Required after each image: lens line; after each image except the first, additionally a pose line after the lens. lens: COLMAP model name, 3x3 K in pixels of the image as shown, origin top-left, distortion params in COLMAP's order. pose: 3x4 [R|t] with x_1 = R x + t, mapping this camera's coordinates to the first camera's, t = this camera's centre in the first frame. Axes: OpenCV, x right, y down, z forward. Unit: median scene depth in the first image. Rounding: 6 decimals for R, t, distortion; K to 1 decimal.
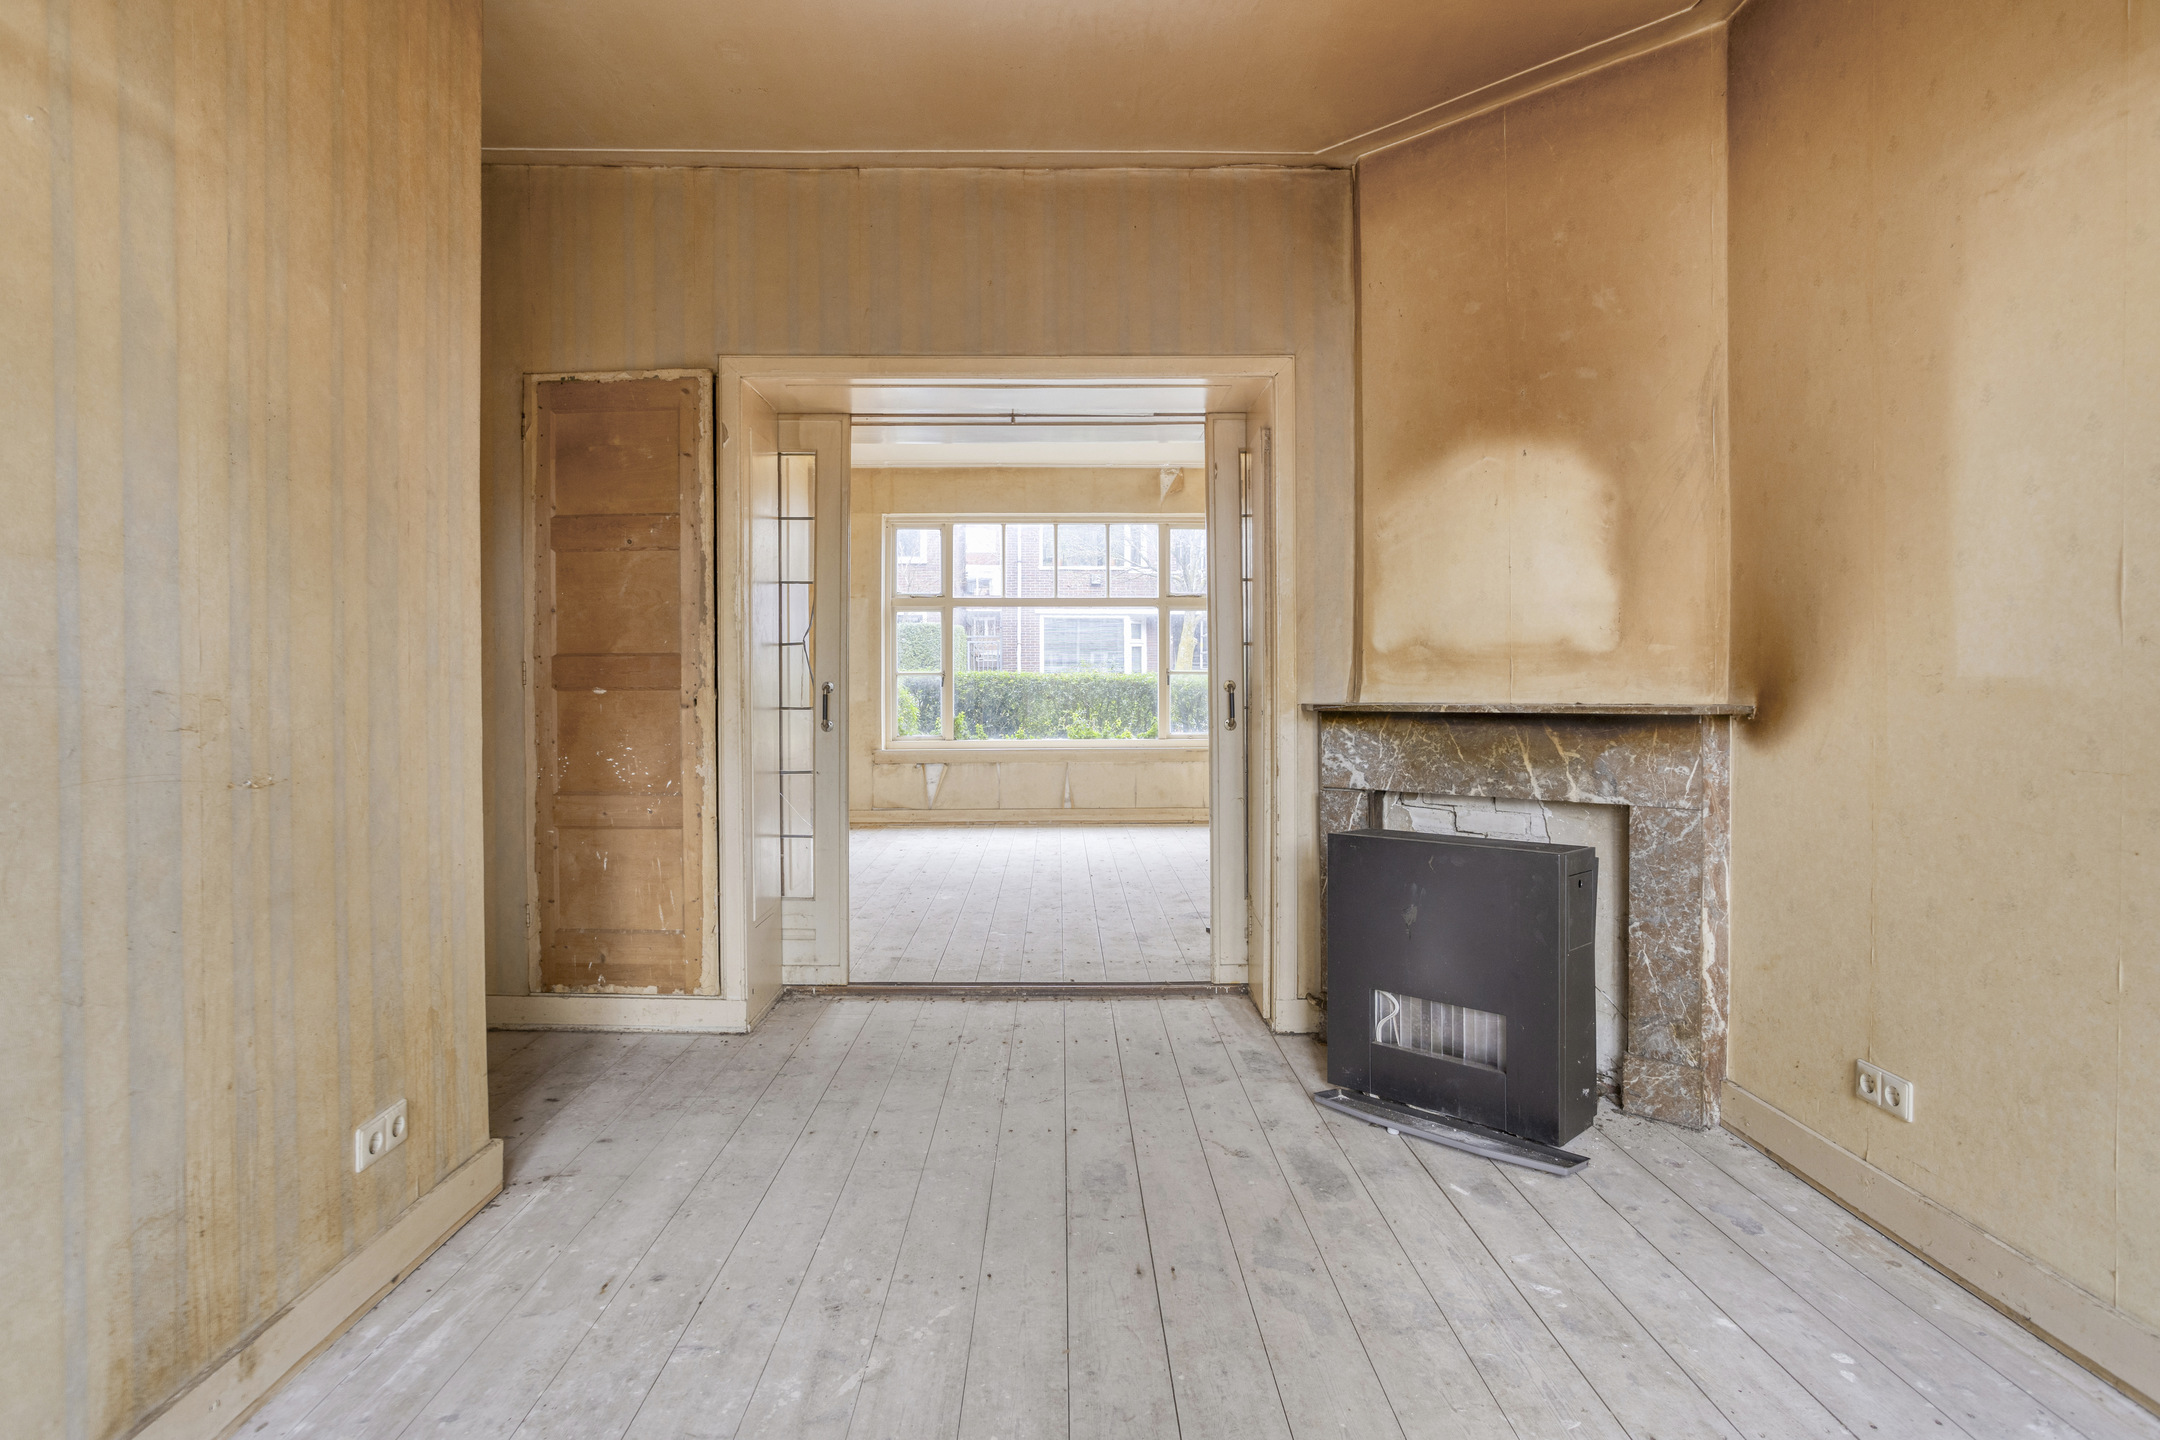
lens RADIAL K [[1164.9, 0, 1080.0], [0, 1164.9, 720.0], [0, 0, 1]] dist [-0.068079, 0.046865]
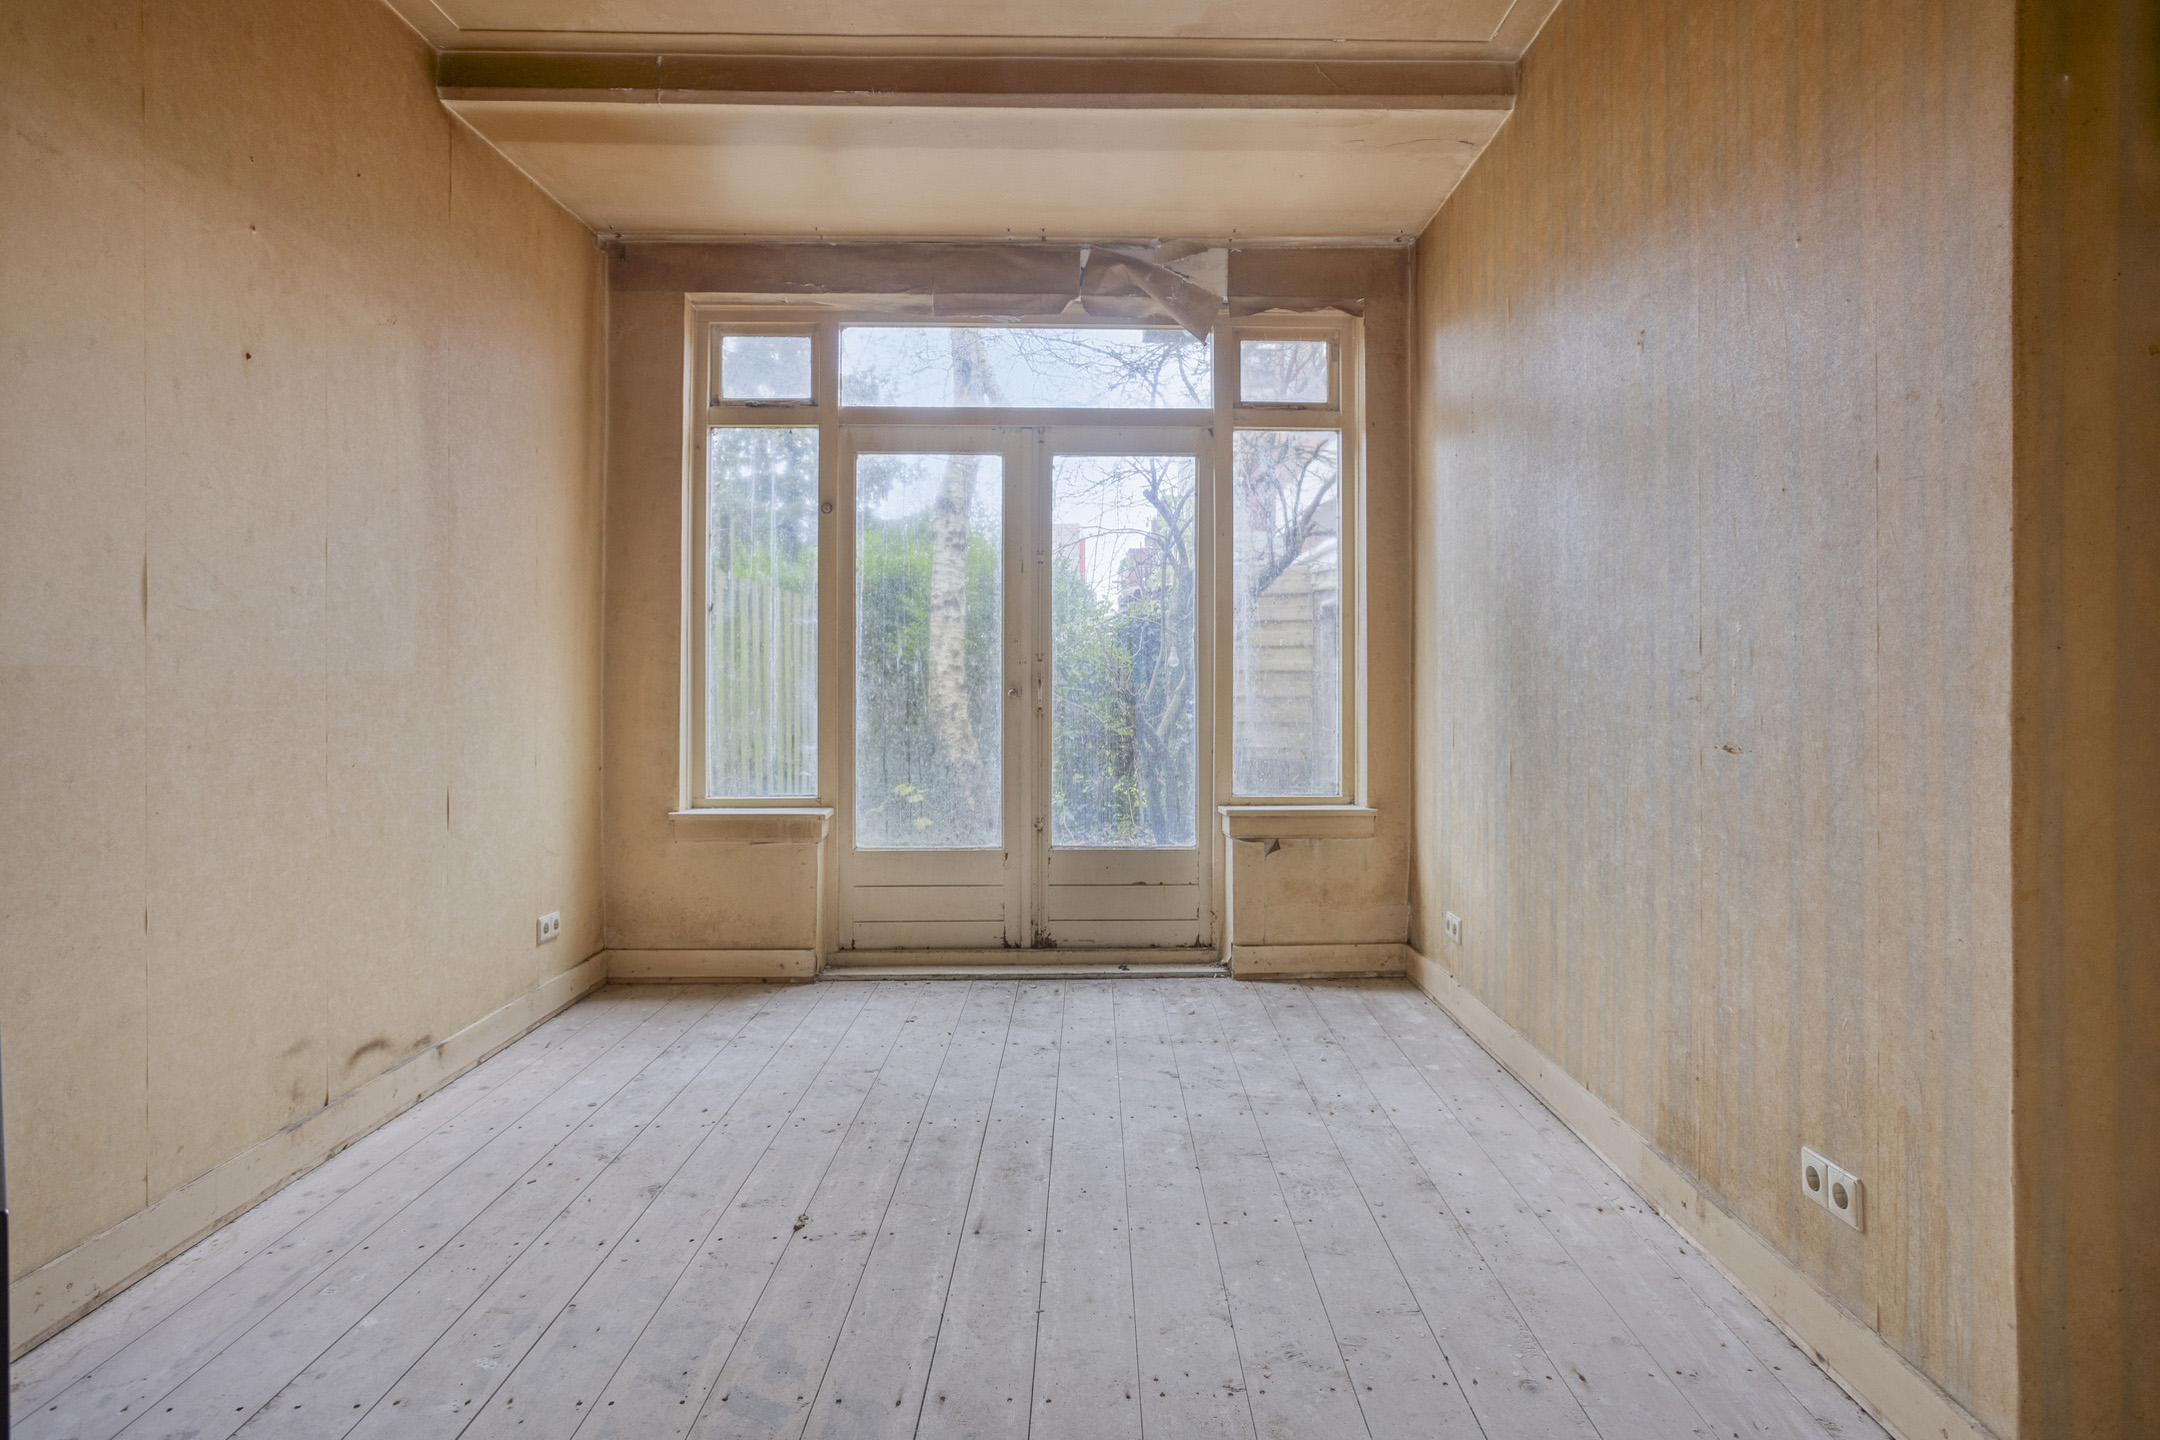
lens RADIAL K [[1236.5, 0, 1086.2], [0, 1236.5, 662.0], [0, 0, 1]] dist [-0.000908, -0.000302]
pose [[-0.999710, 0.004981, 0.023569, -0.049270], [0.005430, 0.999804, 0.019062, -0.034765], [-0.023470, 0.019185, -0.999540, 1.270750]]
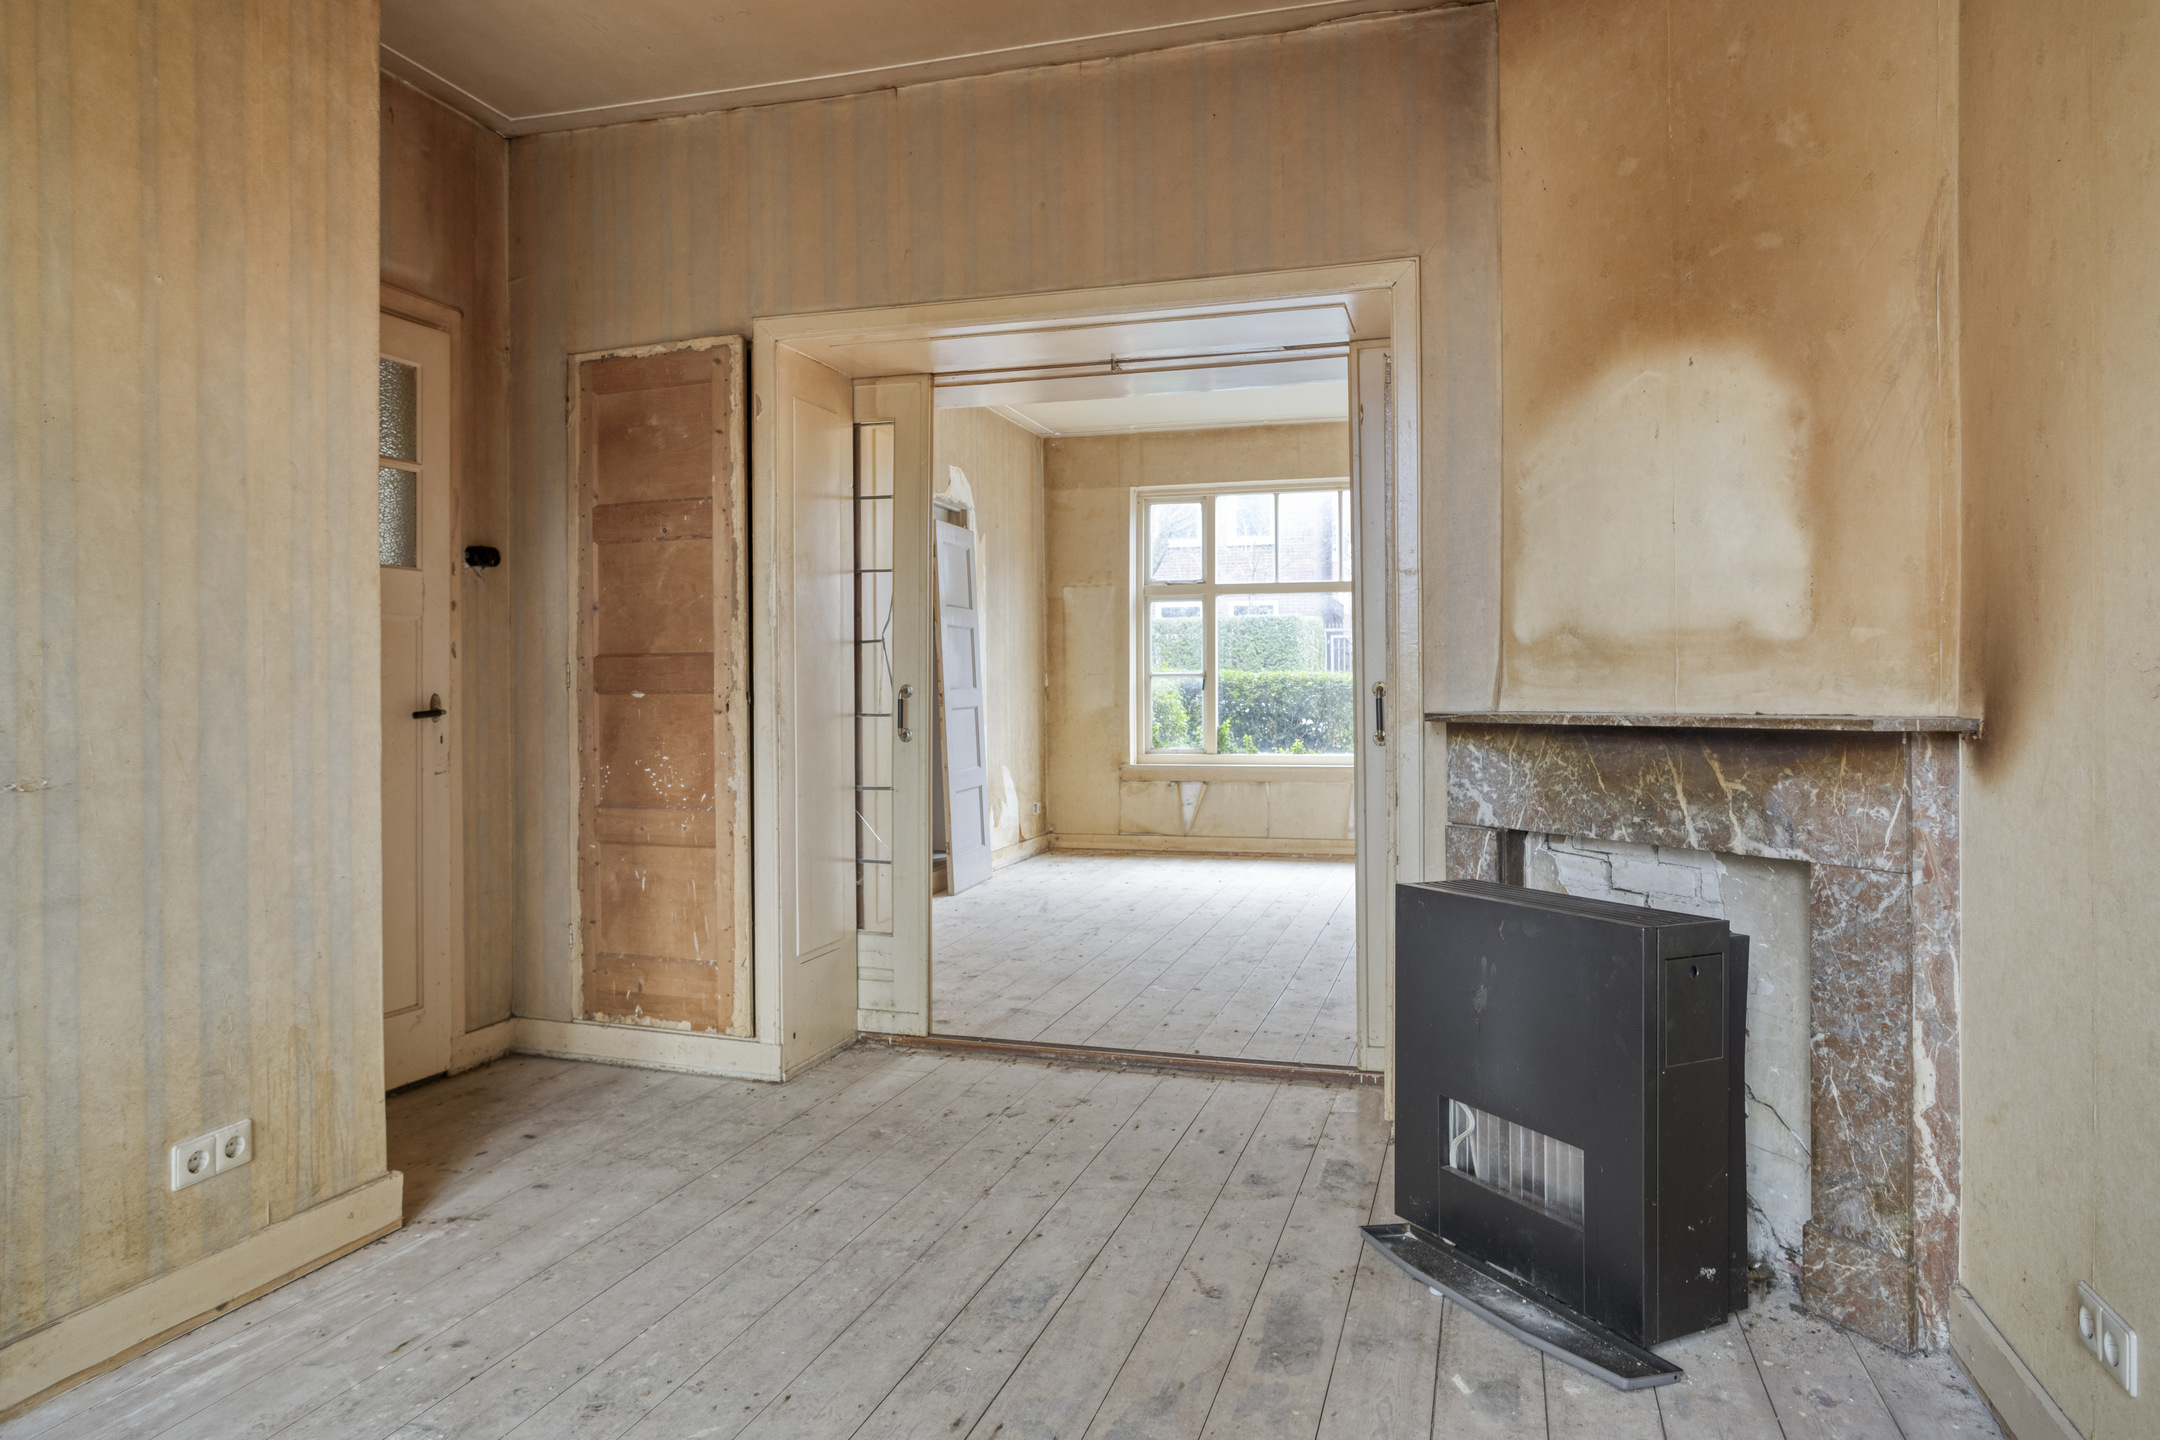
lens RADIAL K [[1372.0, 0, 1080.0], [0, 1372.0, 720.0], [0, 0, 1]] dist [-0.051943, 0.048837]
pose [[0.951707, 0.006399, -0.306941, 0.286282], [-0.008490, 0.999949, -0.005478, -0.002448], [0.306890, 0.007819, 0.951713, 0.086058]]
